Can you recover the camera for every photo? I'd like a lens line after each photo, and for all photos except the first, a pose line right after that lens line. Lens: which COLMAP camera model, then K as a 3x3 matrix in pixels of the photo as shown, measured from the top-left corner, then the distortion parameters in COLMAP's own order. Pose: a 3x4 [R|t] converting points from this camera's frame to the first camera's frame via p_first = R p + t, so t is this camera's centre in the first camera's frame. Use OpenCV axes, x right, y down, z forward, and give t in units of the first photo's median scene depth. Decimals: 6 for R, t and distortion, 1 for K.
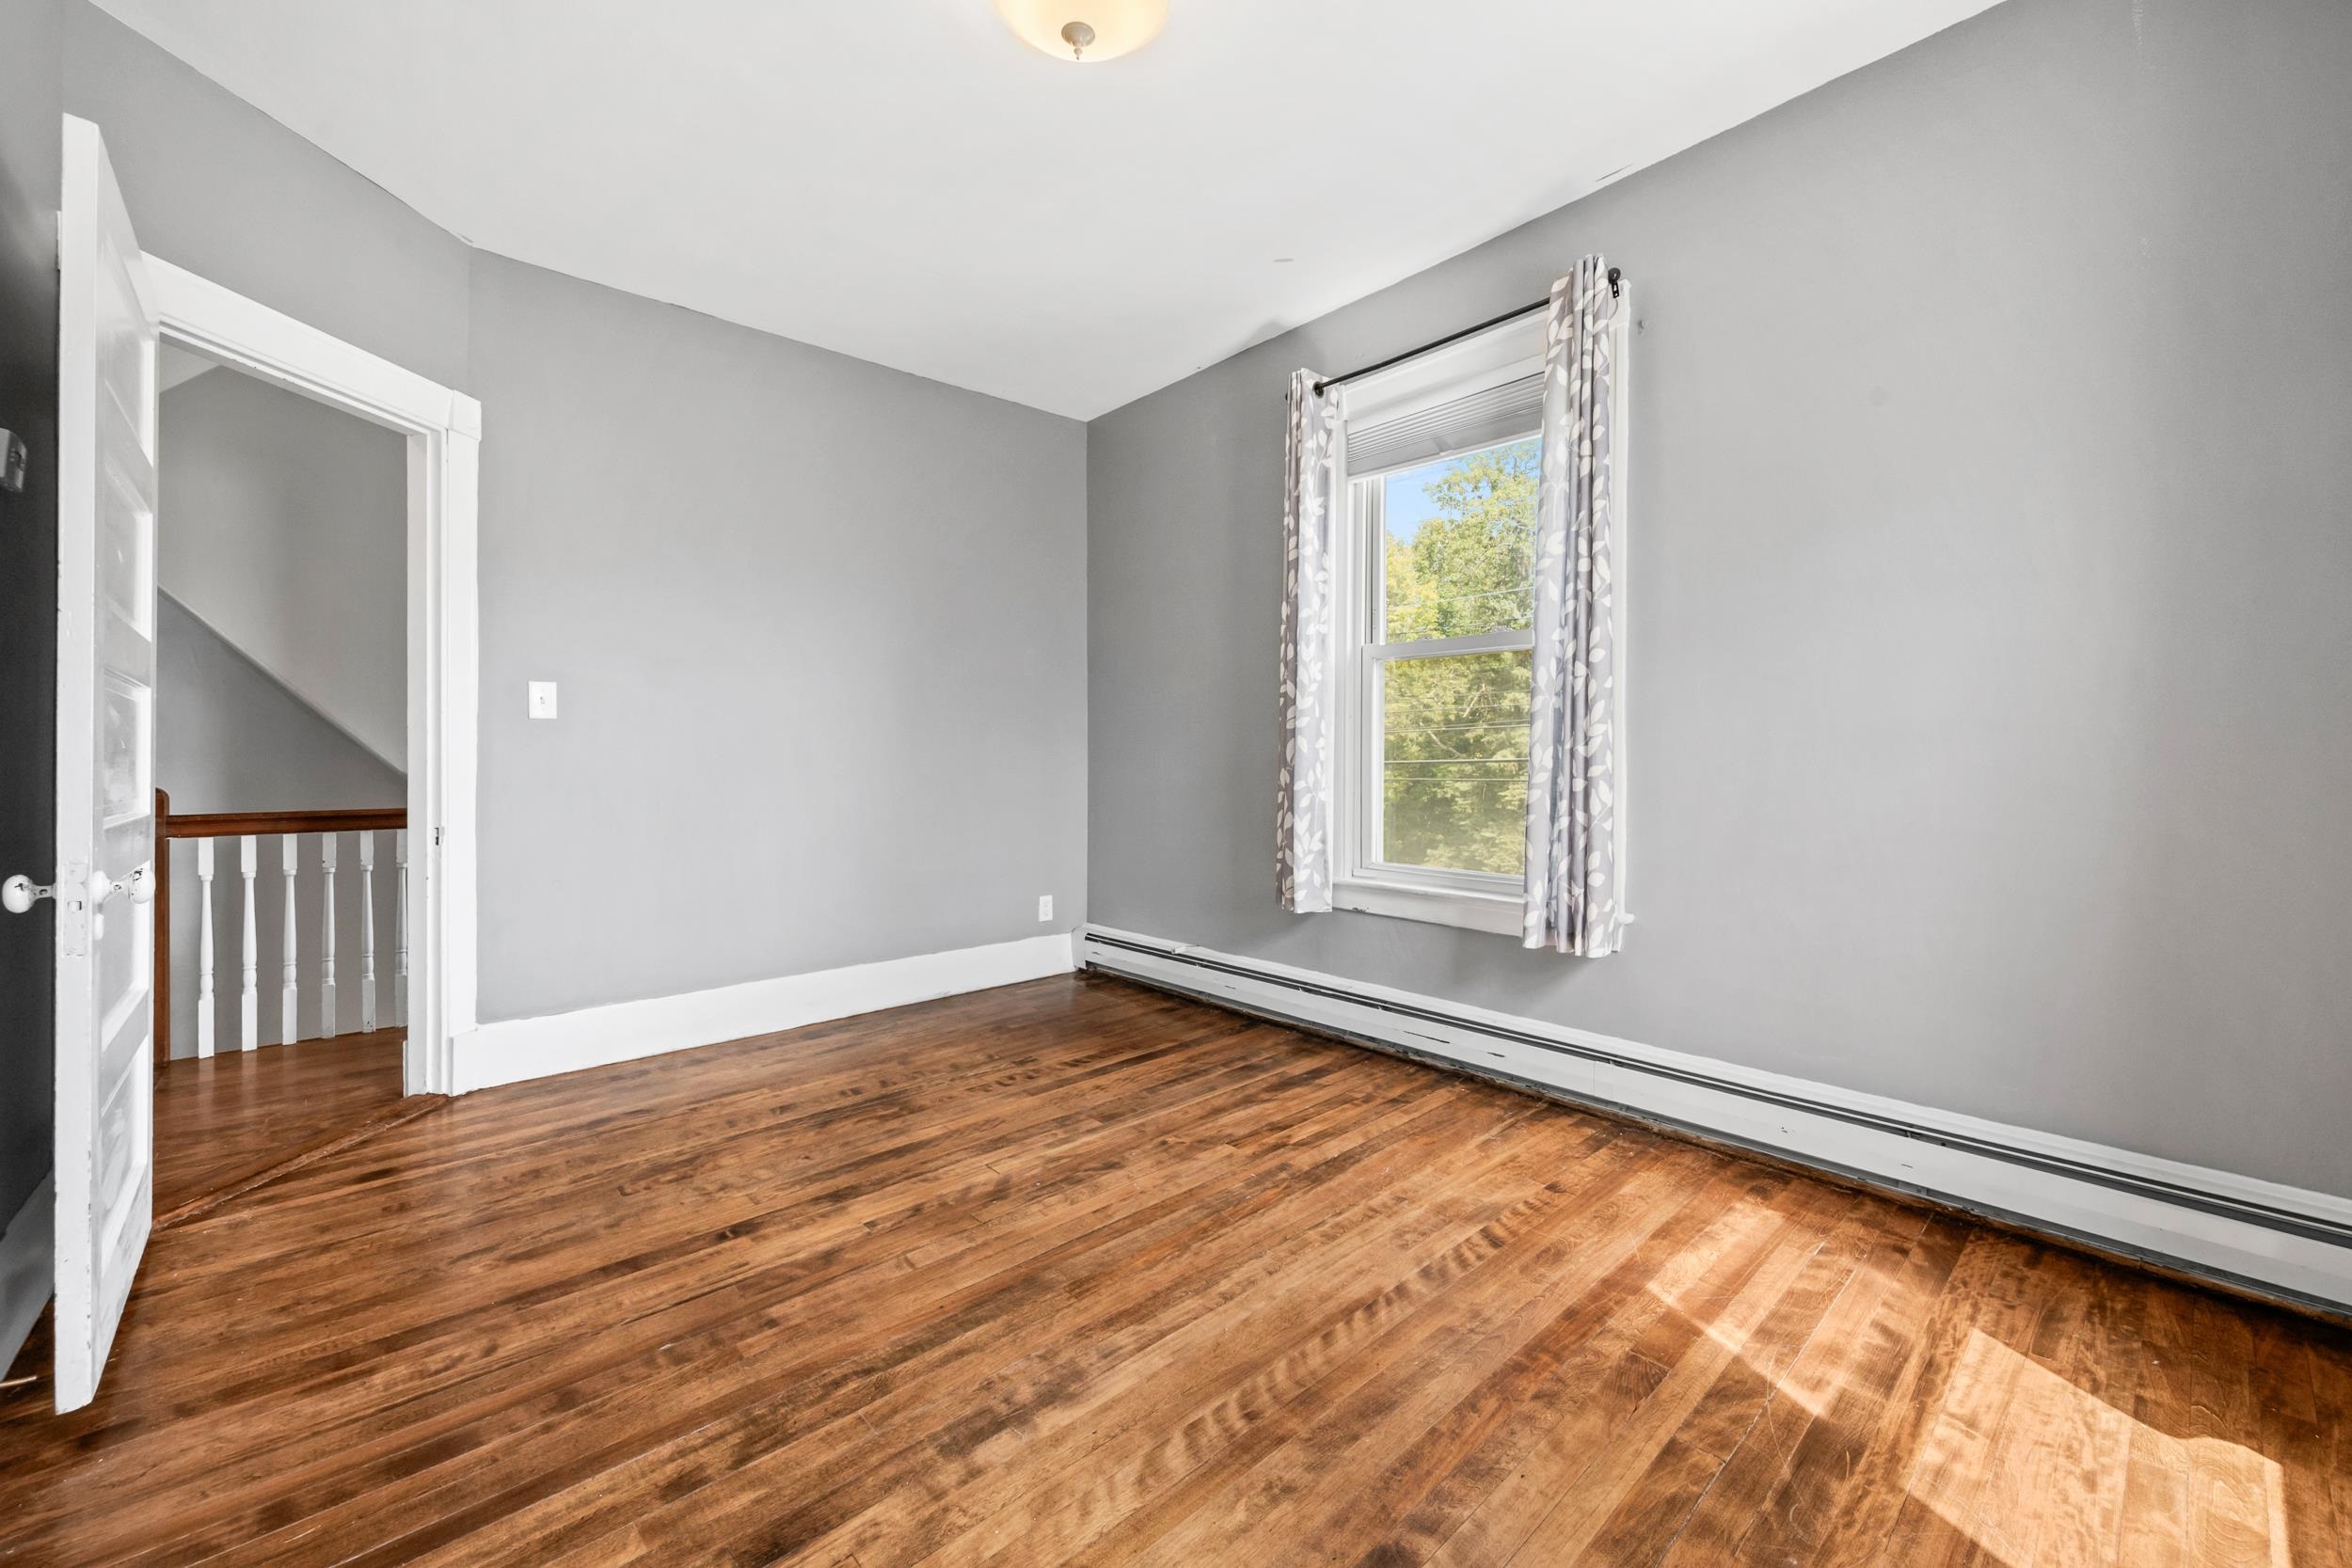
lens RADIAL K [[926.7, 0, 1189.6], [0, 926.7, 763.2], [0, 0, 1]] dist [-0.002163, 0.000341]
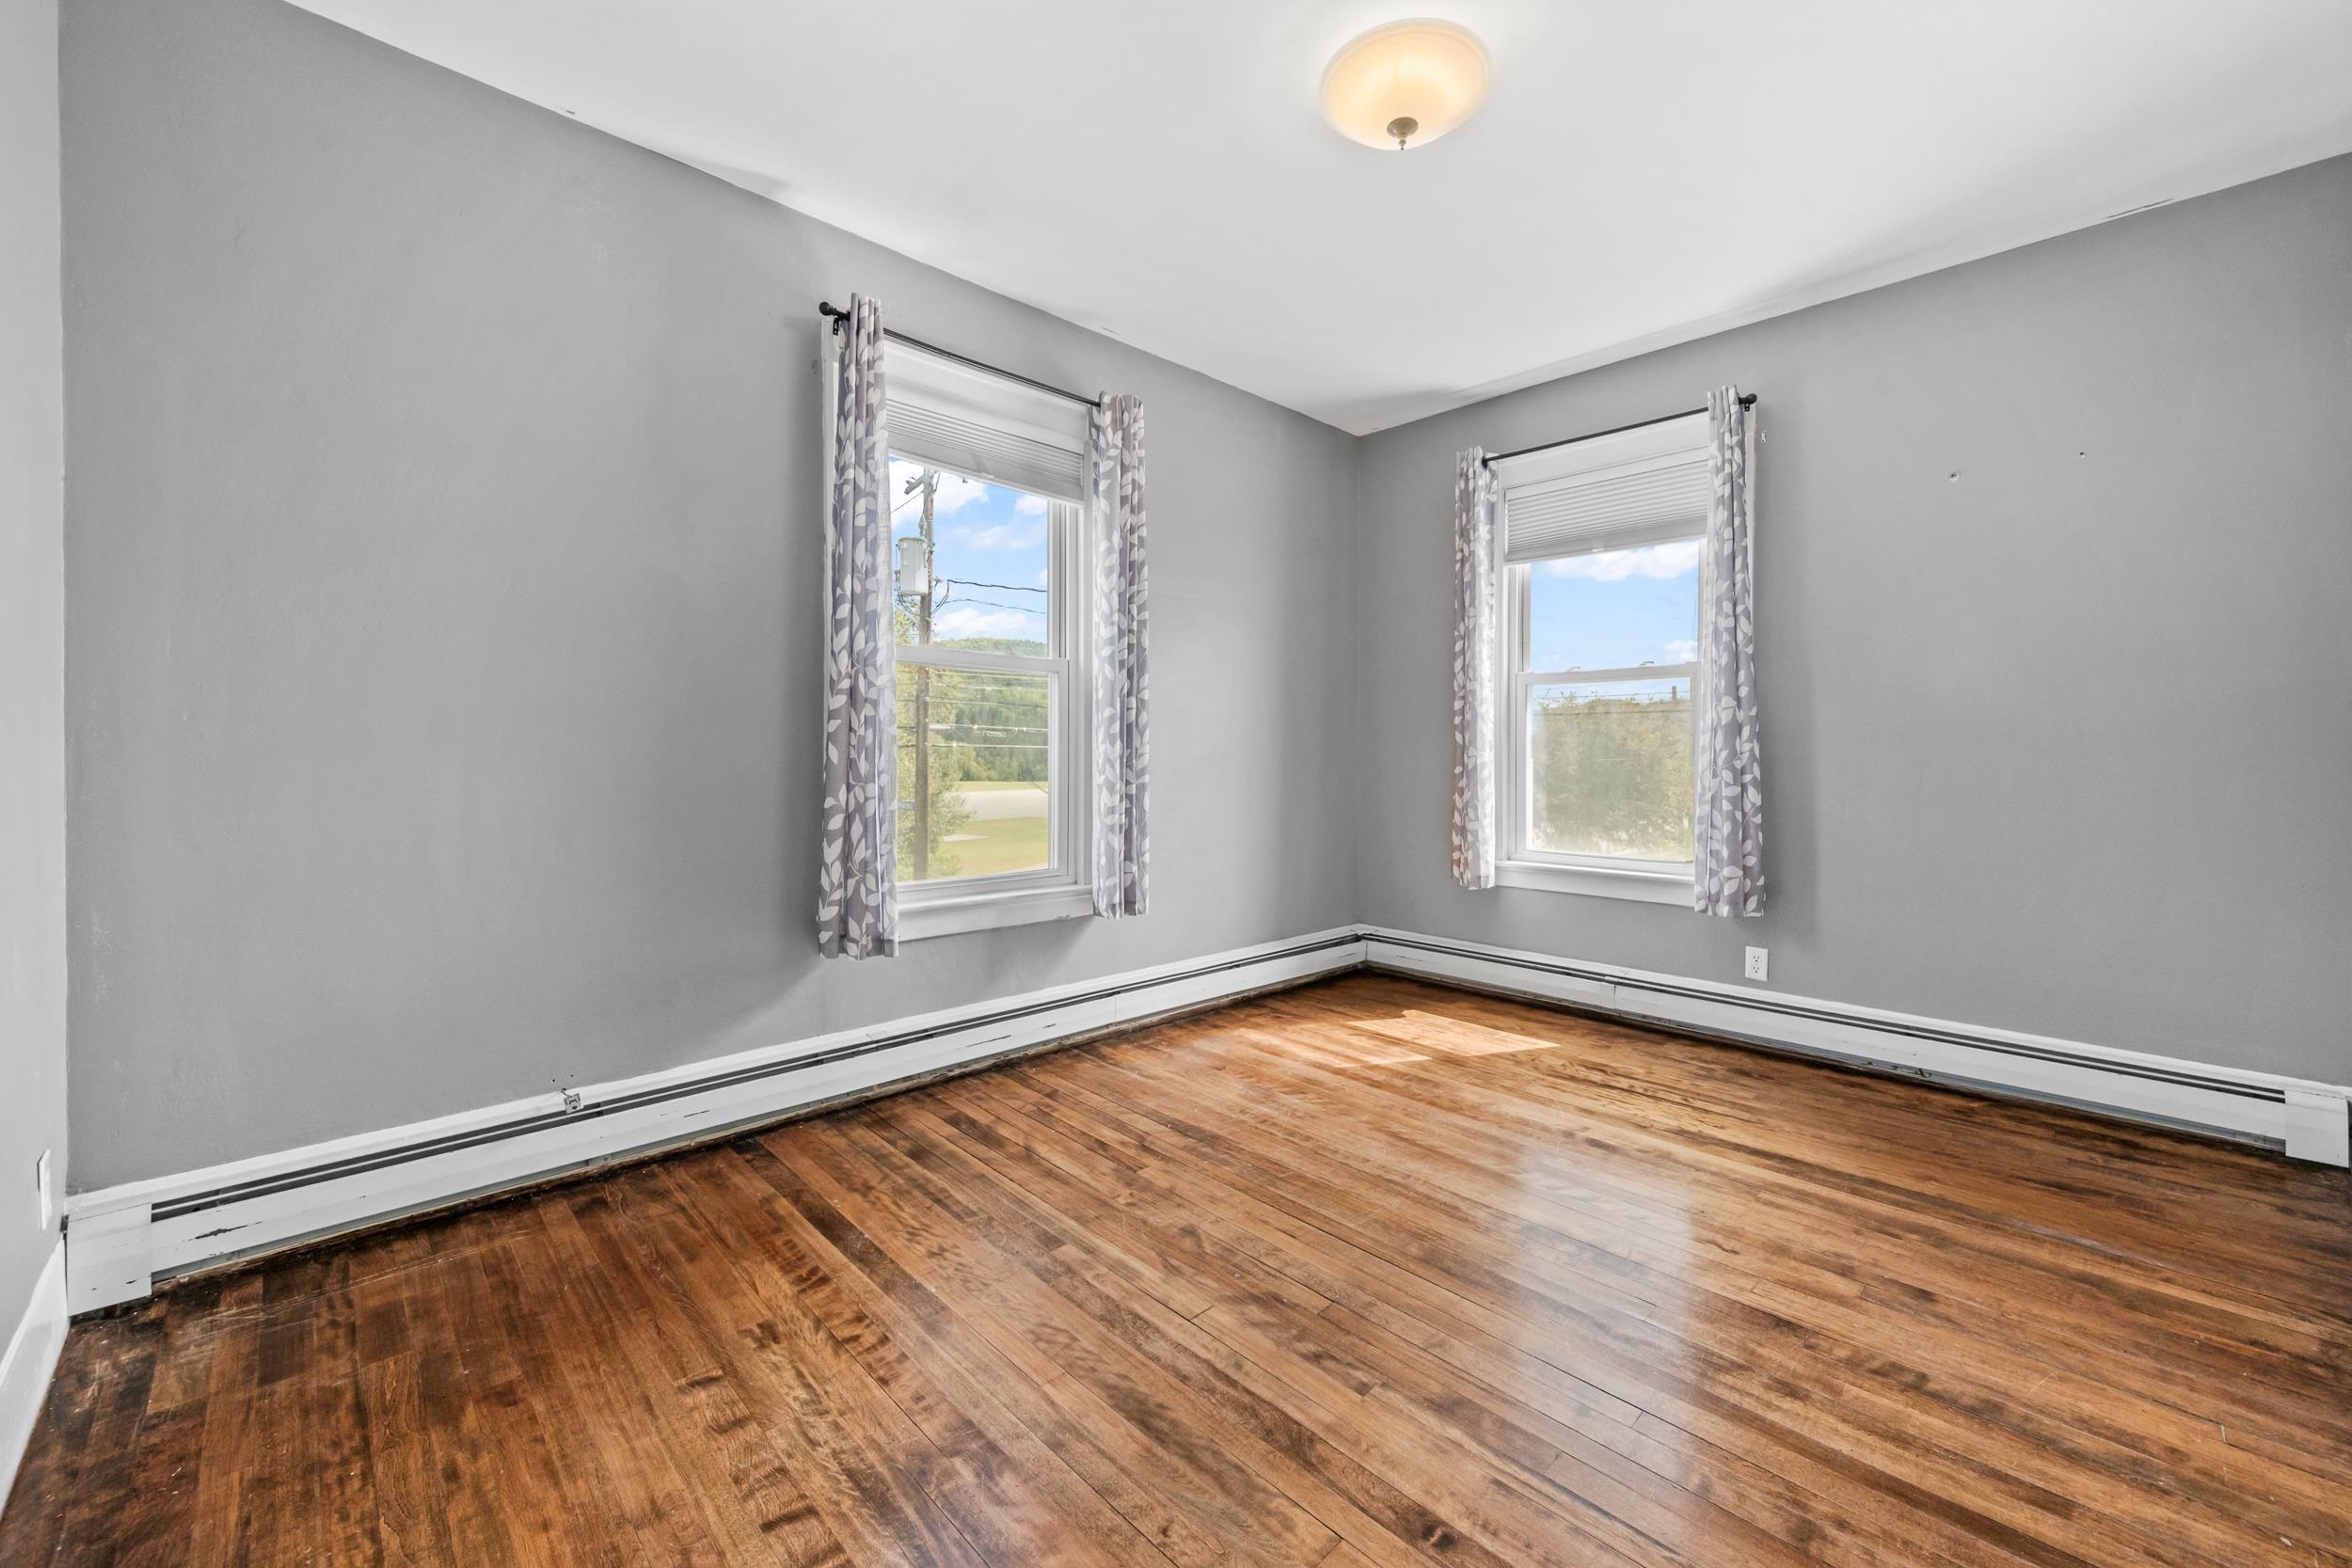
lens RADIAL K [[926.7, 0, 1173.9], [0, 926.7, 758.6], [0, 0, 1]] dist [-0.002163, 0.000341]
pose [[-0.022207, -0.007038, 0.999729, -0.930335], [0.000347, 0.999975, 0.007047, -0.030004], [-0.999753, 0.000503, -0.022204, 0.982207]]
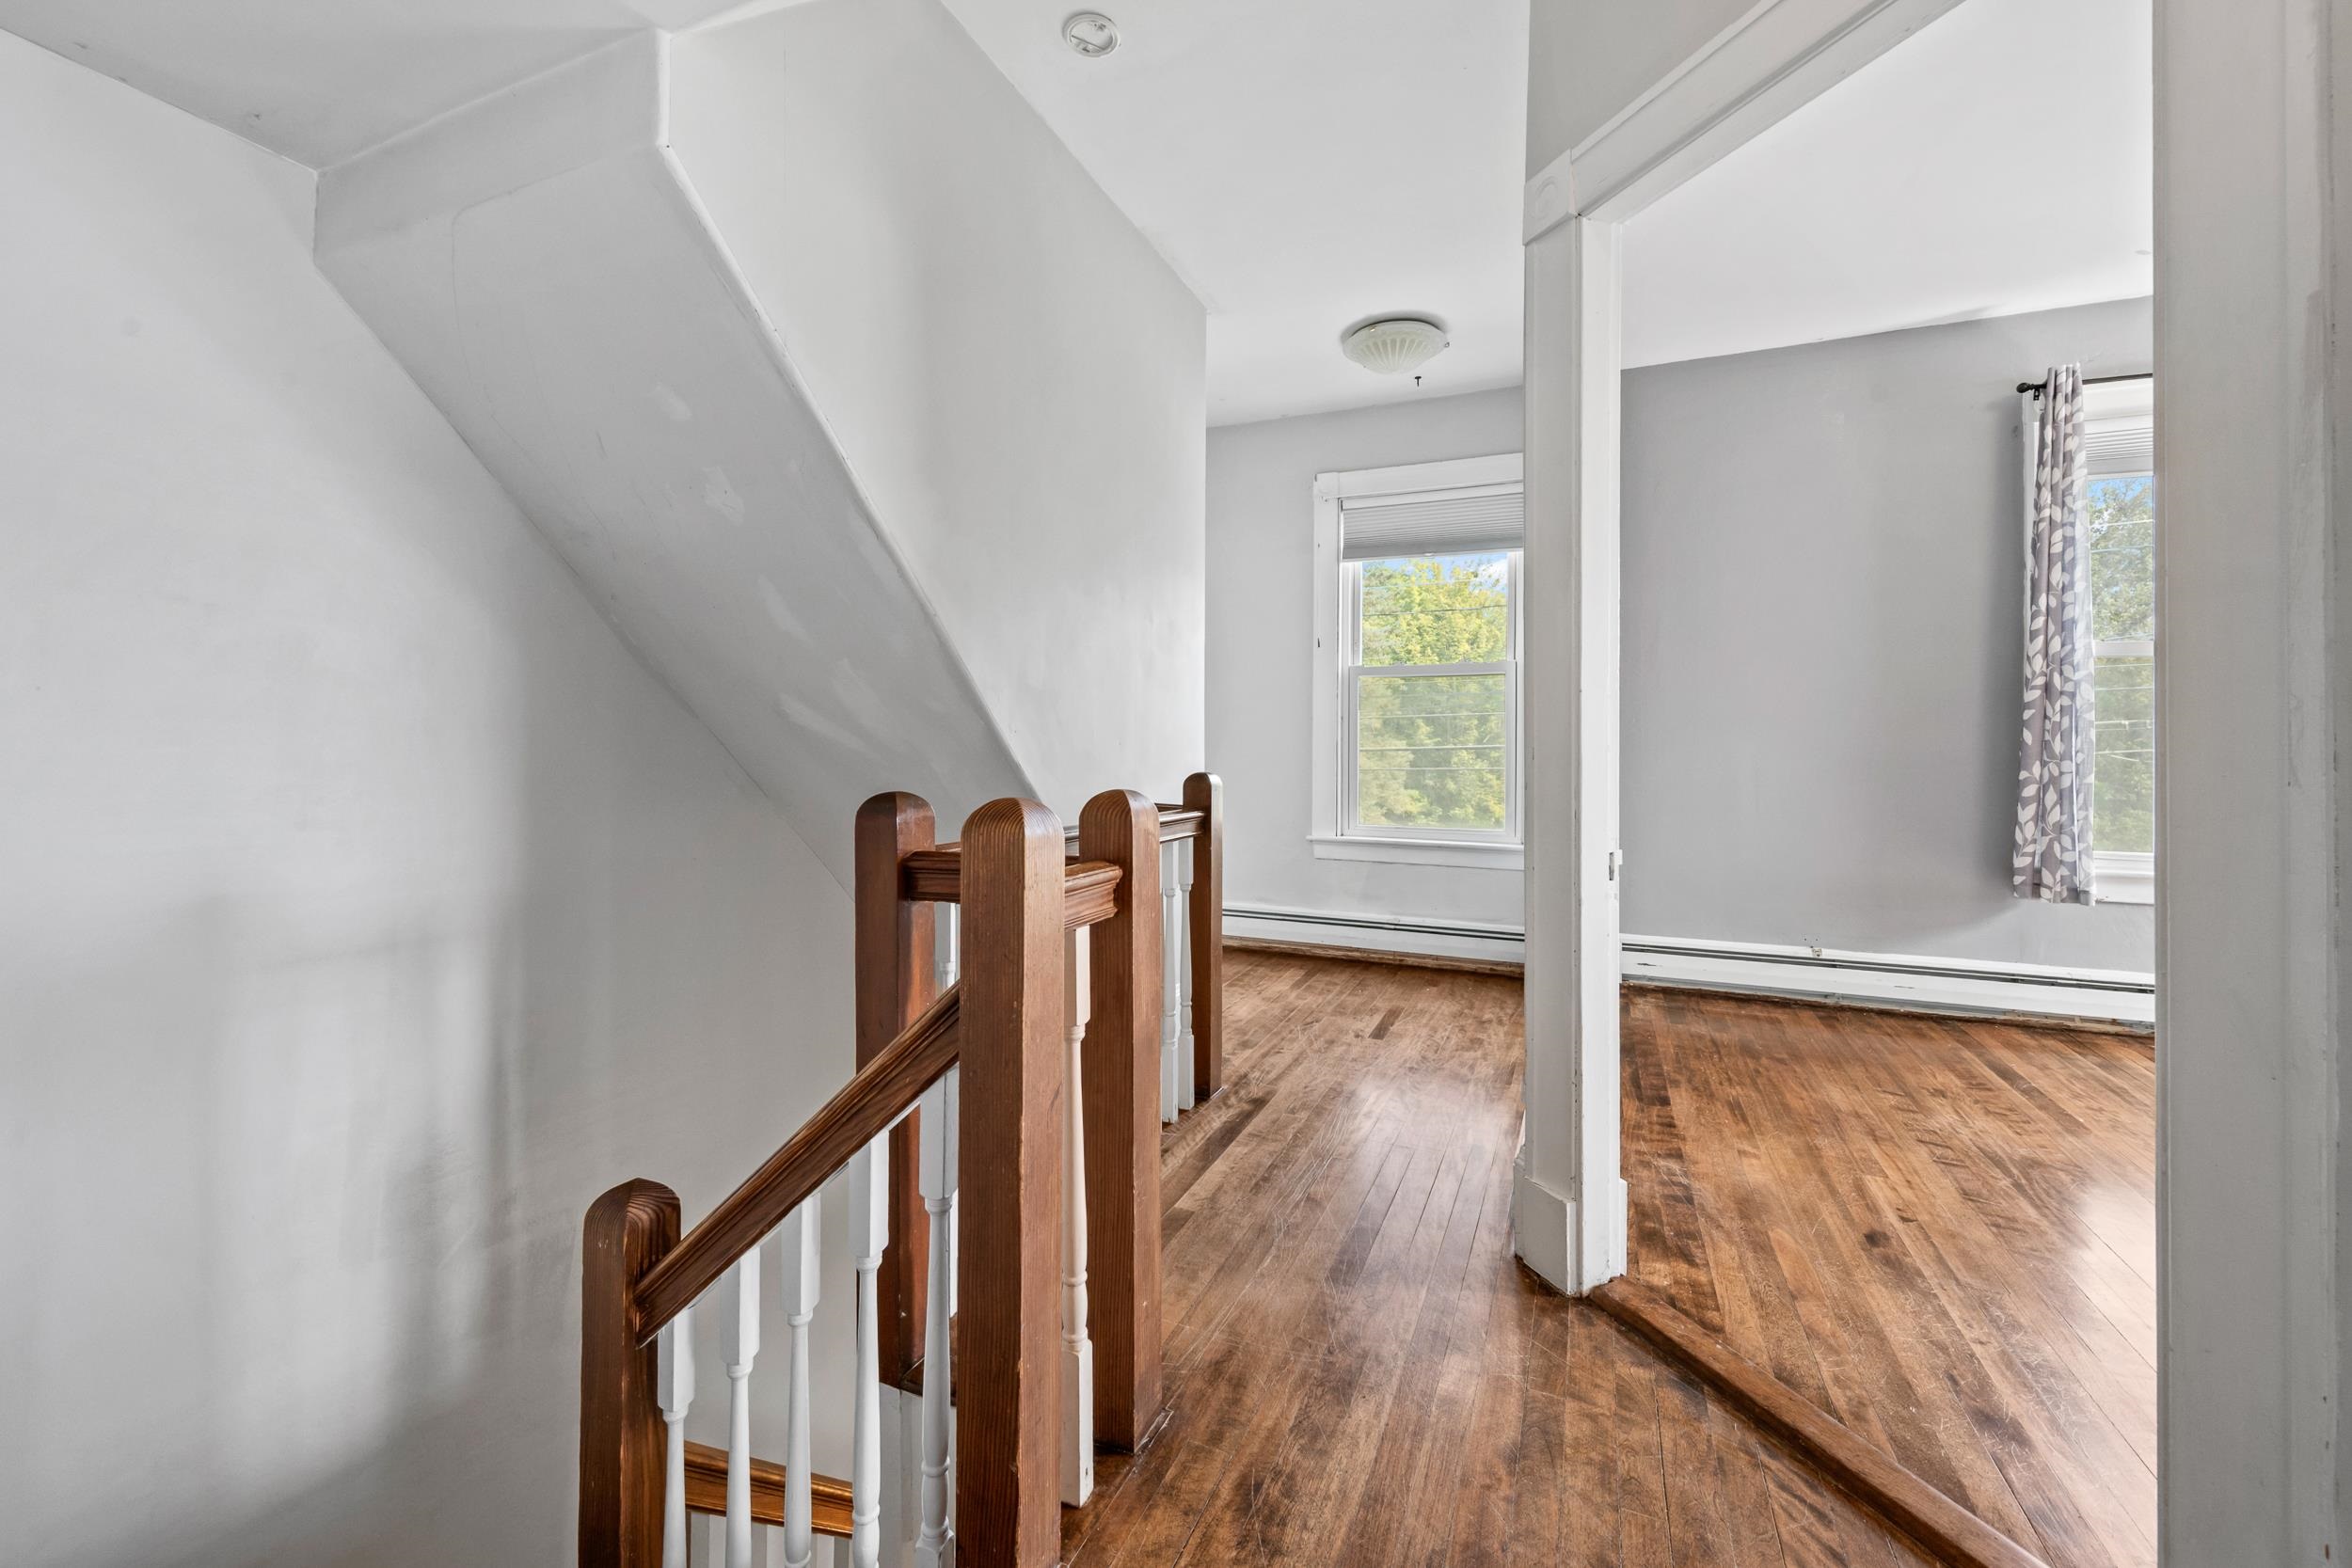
lens RADIAL K [[926.7, 0, 1189.8], [0, 926.7, 747.6], [0, 0, 1]] dist [-0.002163, 0.000341]
pose [[0.913421, 0.011010, 0.406866, -1.514297], [-0.008629, 0.999933, -0.007685, 0.008576], [-0.406924, 0.003509, 0.913455, 0.618933]]
